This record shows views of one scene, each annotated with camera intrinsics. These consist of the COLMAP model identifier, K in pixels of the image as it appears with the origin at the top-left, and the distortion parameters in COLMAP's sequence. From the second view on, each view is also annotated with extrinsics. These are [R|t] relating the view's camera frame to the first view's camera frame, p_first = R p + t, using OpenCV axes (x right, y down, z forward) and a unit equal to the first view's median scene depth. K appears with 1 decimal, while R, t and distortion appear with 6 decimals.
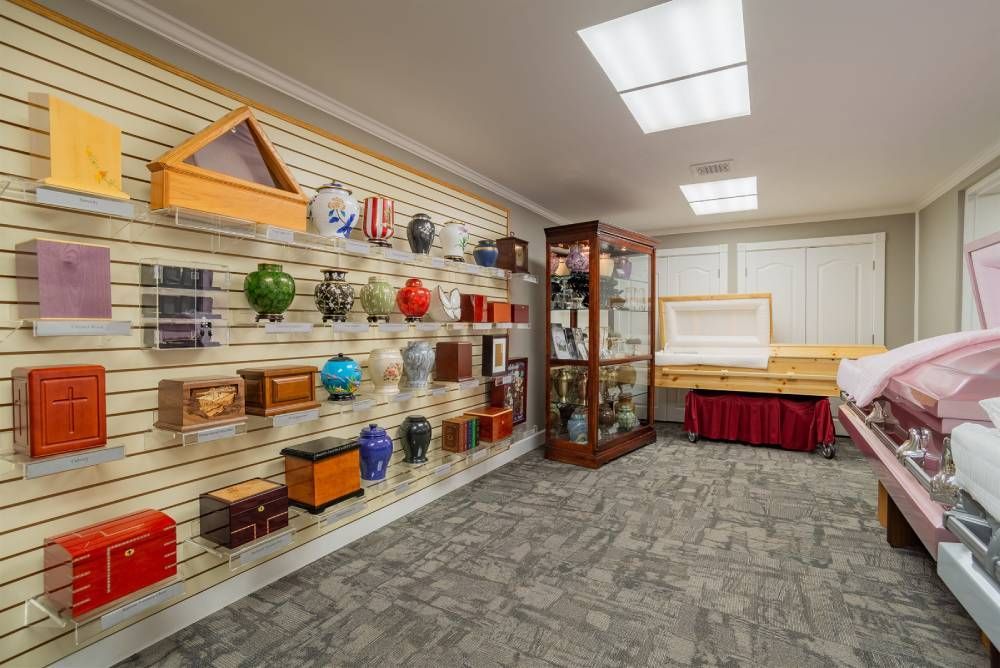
lens RADIAL K [[482.5, 0, 499.1], [0, 482.5, 330.2], [0, 0, 1]] dist [-0.042695, 0.011972]
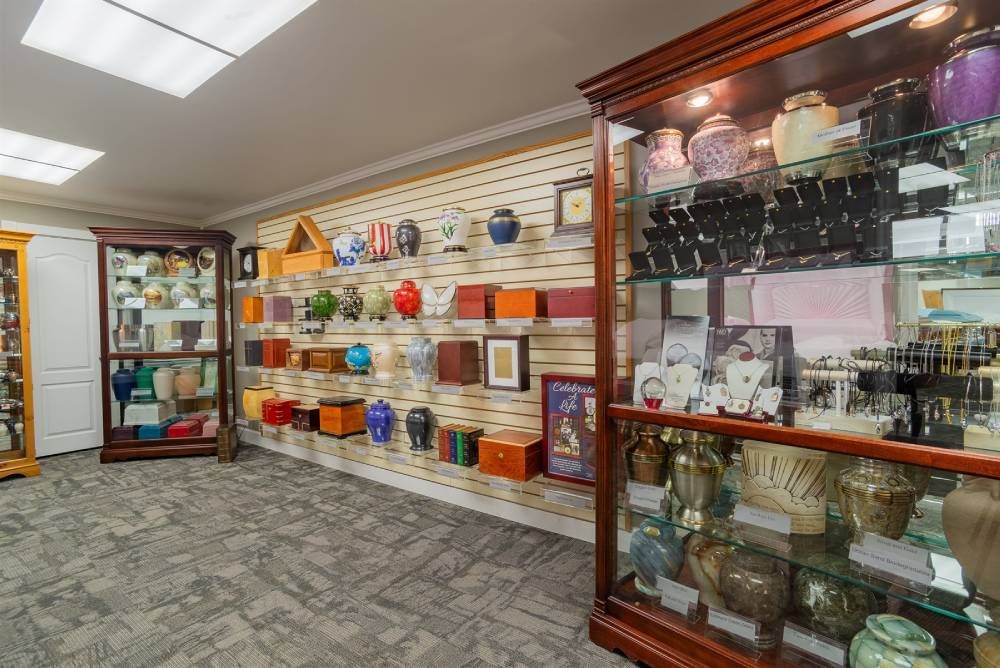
lens RADIAL K [[482.5, 0, 499.5], [0, 482.5, 337.1], [0, 0, 1]] dist [-0.042695, 0.011972]
pose [[-0.119643, 0.025002, -0.992502, 0.929500], [-0.005259, 0.999653, 0.025816, -0.007434], [0.992803, 0.008308, -0.119470, 1.386947]]
